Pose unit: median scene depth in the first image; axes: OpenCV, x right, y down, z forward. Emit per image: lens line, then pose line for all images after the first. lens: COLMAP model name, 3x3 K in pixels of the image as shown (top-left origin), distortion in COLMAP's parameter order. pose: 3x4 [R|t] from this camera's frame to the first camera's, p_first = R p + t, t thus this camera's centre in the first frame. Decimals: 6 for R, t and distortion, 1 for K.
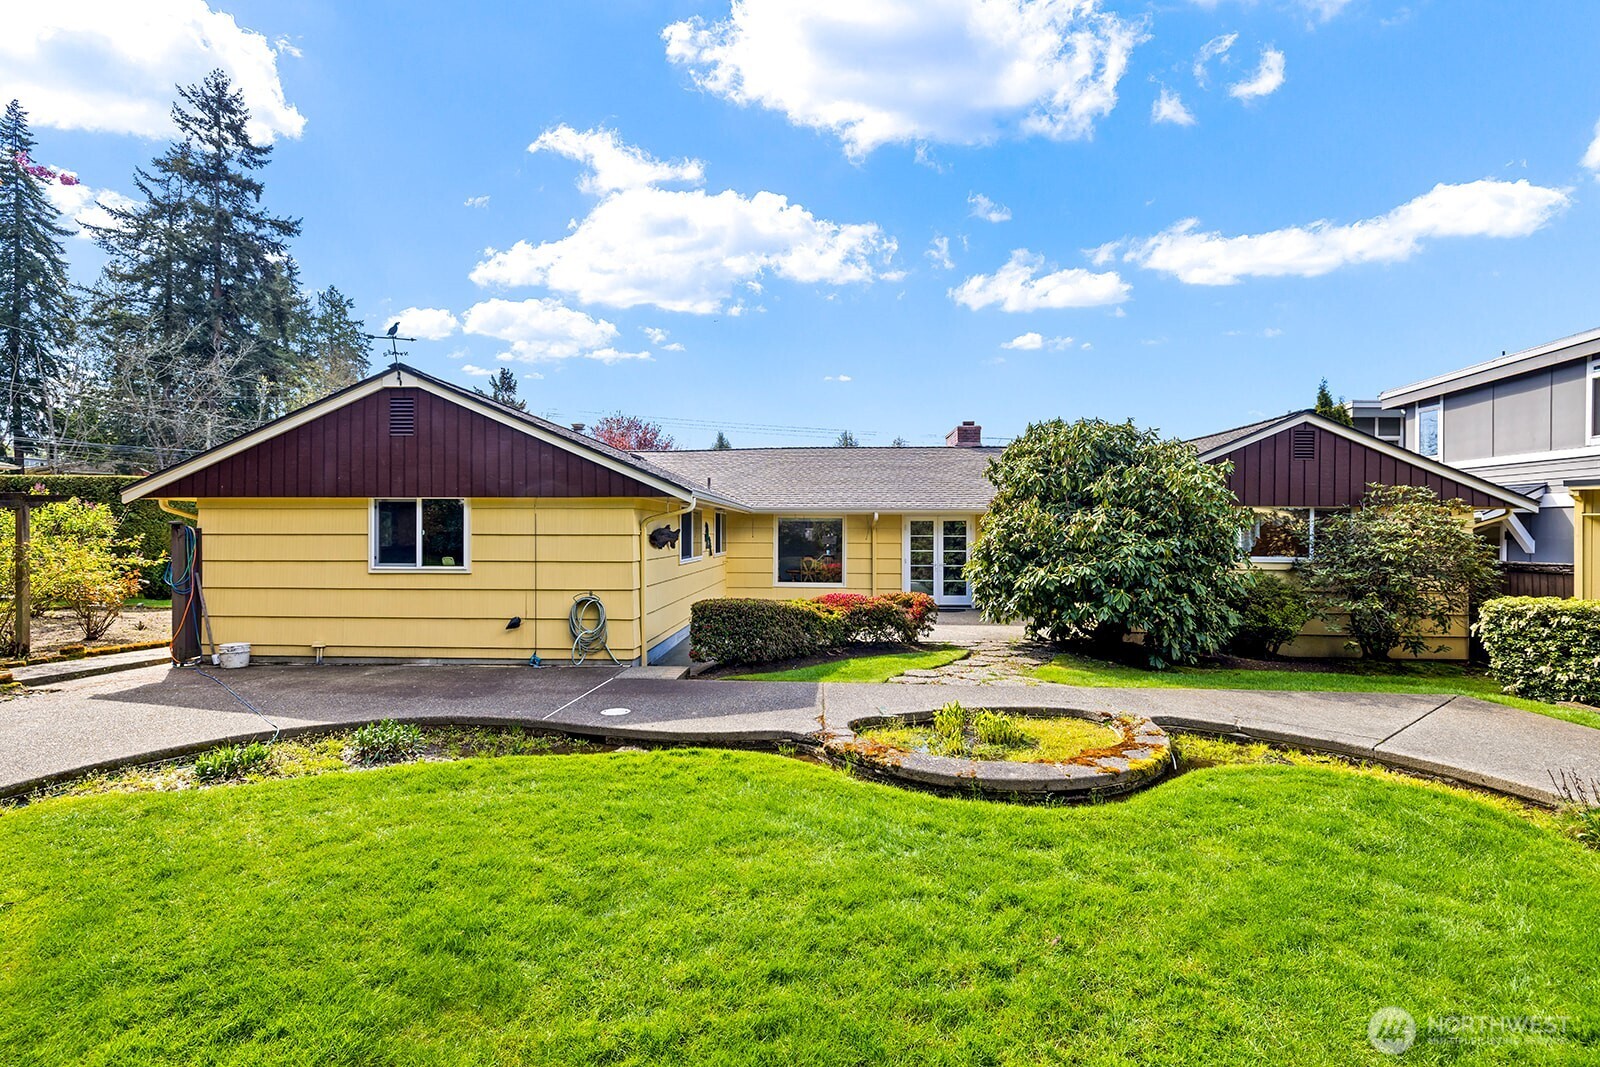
lens RADIAL K [[693.5, 0, 794.4], [0, 693.5, 536.8], [0, 0, 1]] dist [0.005988, 0.000589]
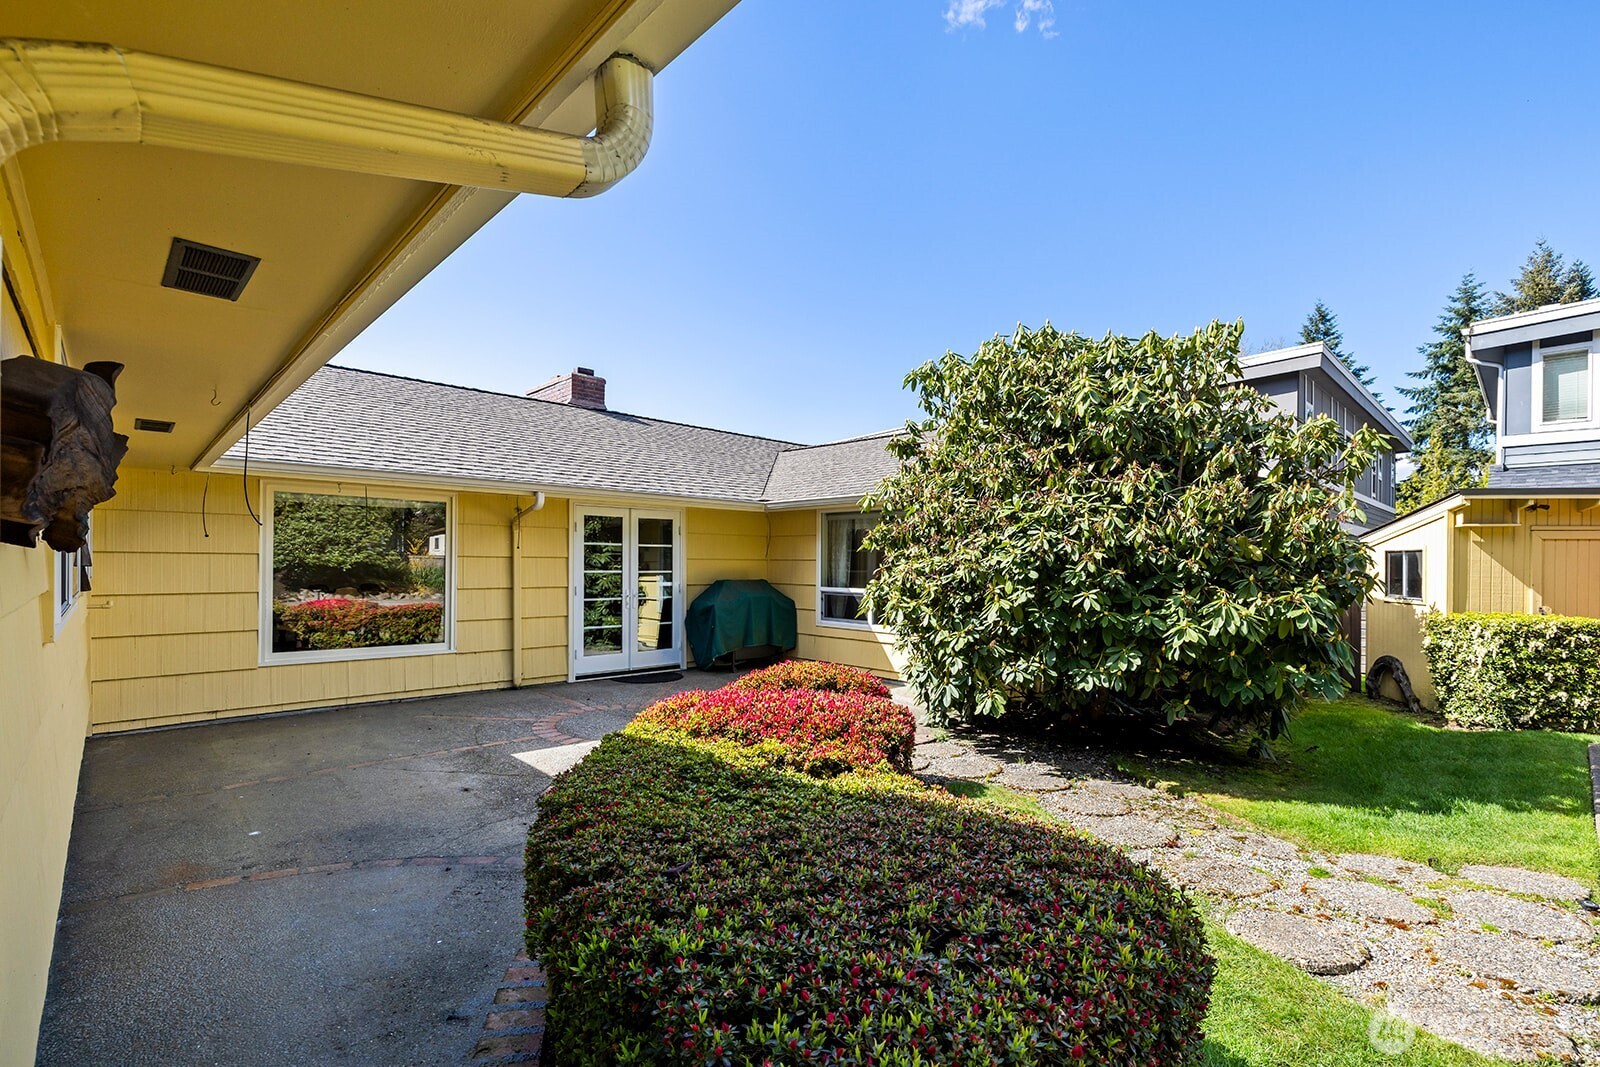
lens RADIAL K [[724.4, 0, 797.3], [0, 724.4, 561.3], [0, 0, 1]] dist [0.004729, -0.000149]
pose [[0.688587, 0.004104, 0.725142, -0.121514], [-0.005294, 0.999986, -0.000631, 0.012421], [-0.725134, -0.003404, 0.688599, 0.505202]]
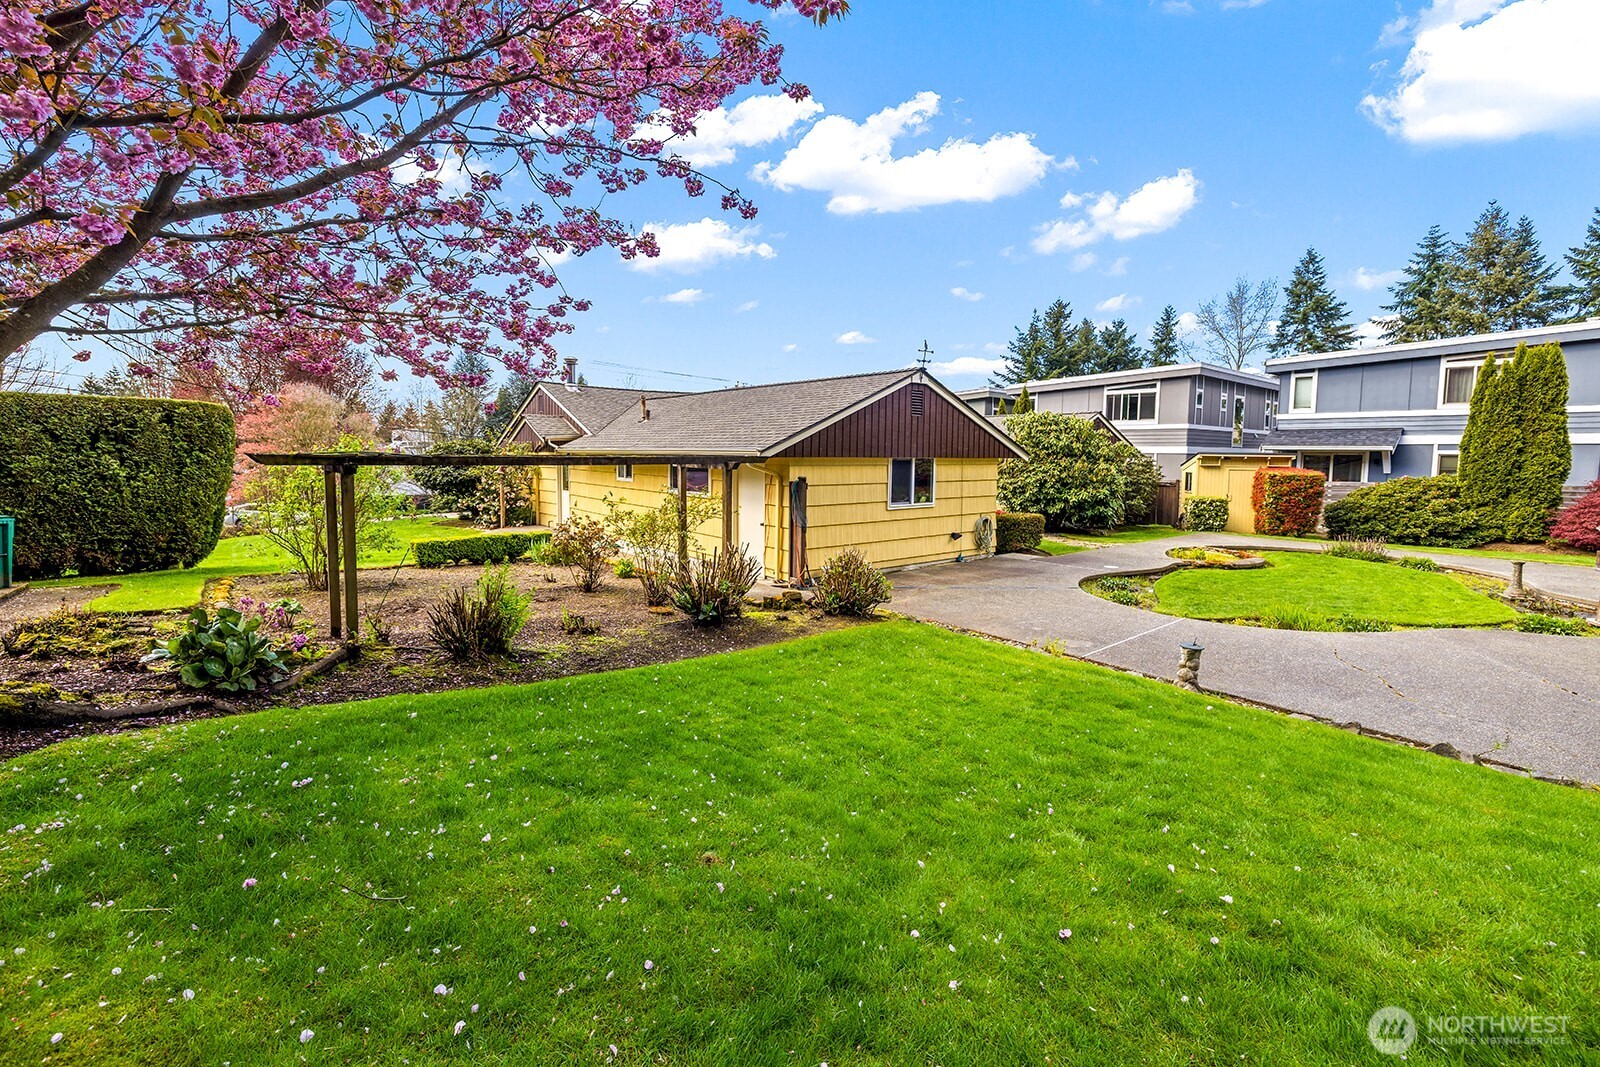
lens RADIAL K [[691.8, 0, 785.0], [0, 691.8, 507.1], [0, 0, 1]] dist [0.003999, 0.000235]
pose [[0.741119, -0.048807, 0.669598, -0.964785], [-0.006492, 0.996787, 0.079840, -0.037080], [-0.671343, -0.063518, 0.738420, 0.047628]]
